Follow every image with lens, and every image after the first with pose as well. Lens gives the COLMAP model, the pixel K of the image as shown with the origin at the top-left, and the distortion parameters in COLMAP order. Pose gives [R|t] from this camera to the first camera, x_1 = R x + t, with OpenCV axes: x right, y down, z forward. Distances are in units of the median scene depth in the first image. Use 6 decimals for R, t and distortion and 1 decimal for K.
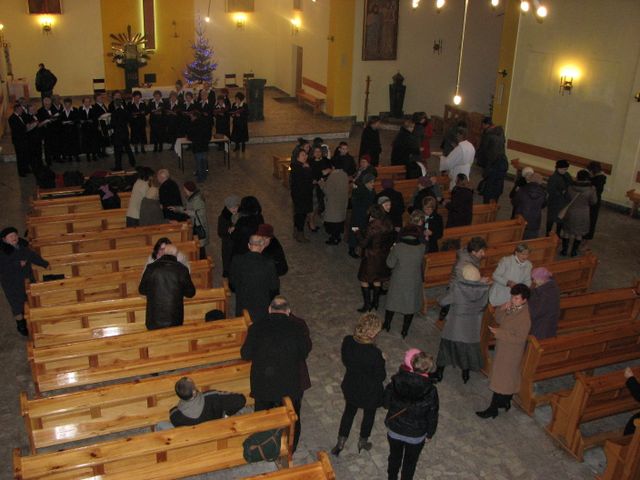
lens RADIAL K [[664.4, 0, 319.3], [0, 664.4, 242.0], [0, 0, 1]] dist [-0.139147, 0.000000]
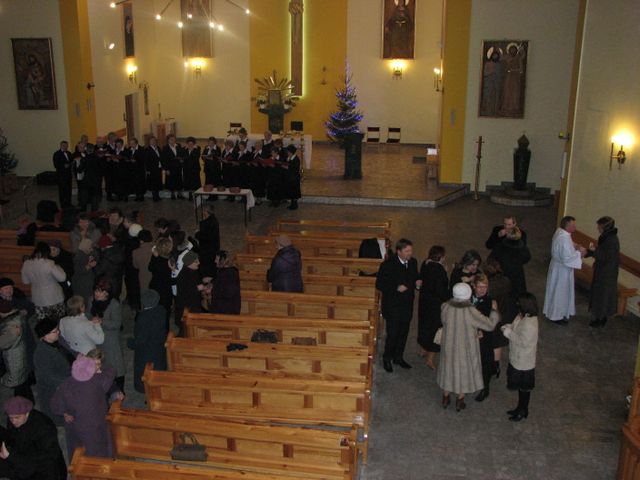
lens RADIAL K [[749.1, 0, 319.8], [0, 749.1, 240.2], [0, 0, 1]] dist [-0.219768, 0.000000]
pose [[0.863202, 0.116511, -0.491230, 0.349107], [-0.166478, 0.984273, -0.059088, -0.036618], [0.476620, 0.132784, 0.869023, 0.122729]]
